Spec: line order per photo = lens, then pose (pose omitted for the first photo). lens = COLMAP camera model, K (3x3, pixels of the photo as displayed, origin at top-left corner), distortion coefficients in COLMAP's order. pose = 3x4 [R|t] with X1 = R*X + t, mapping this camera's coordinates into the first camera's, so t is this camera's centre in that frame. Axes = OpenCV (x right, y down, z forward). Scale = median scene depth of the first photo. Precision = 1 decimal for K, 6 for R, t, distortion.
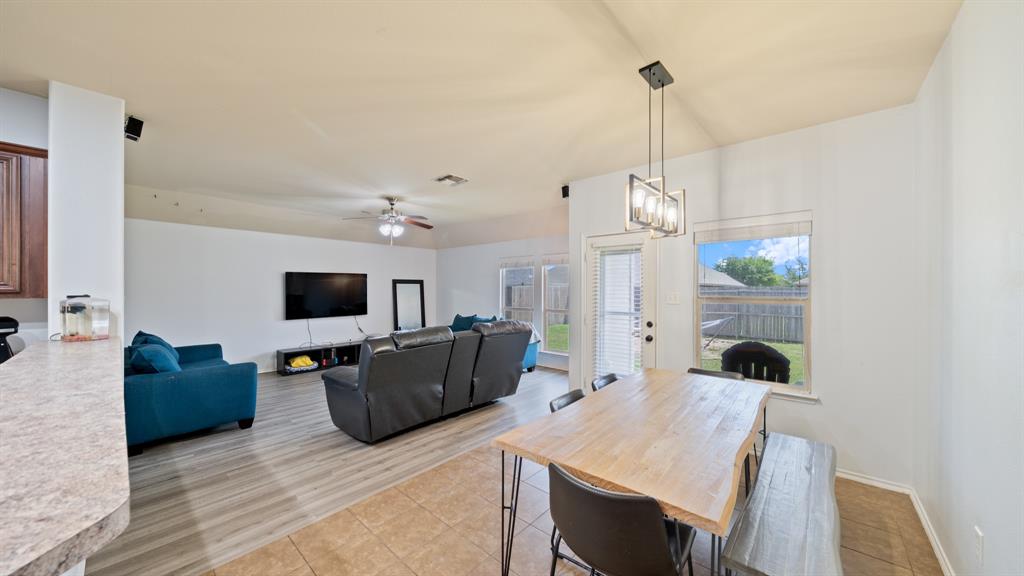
lens RADIAL K [[353.2, 0, 510.2], [0, 353.2, 289.2], [0, 0, 1]] dist [0.001664, 0.000017]
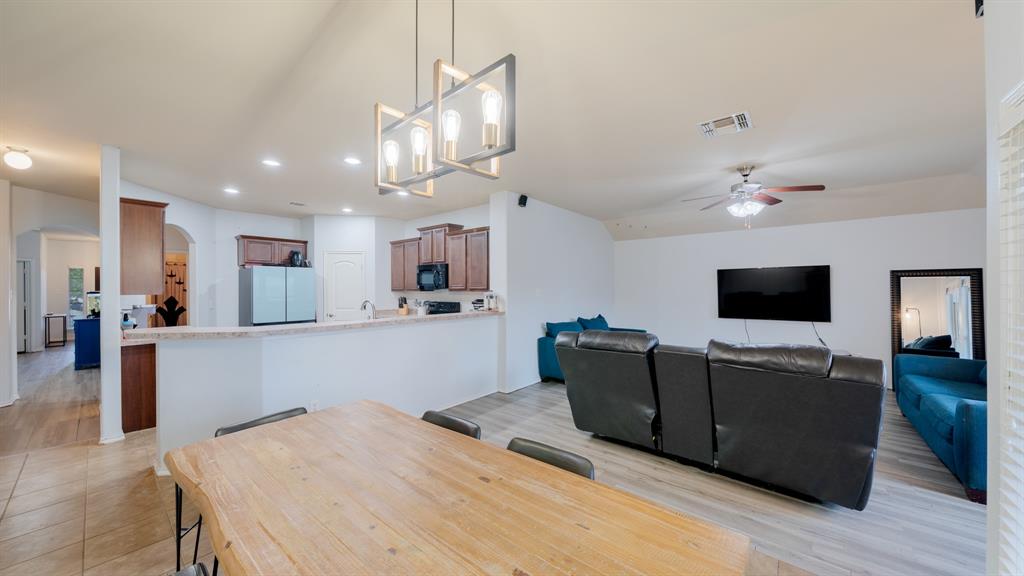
lens RADIAL K [[353.2, 0, 511.6], [0, 353.2, 287.4], [0, 0, 1]] dist [0.001664, 0.000017]
pose [[0.027475, -0.003190, -0.999617, 0.533207], [0.004160, 0.999987, -0.003076, 0.002675], [0.999614, -0.004074, 0.027488, 0.609739]]
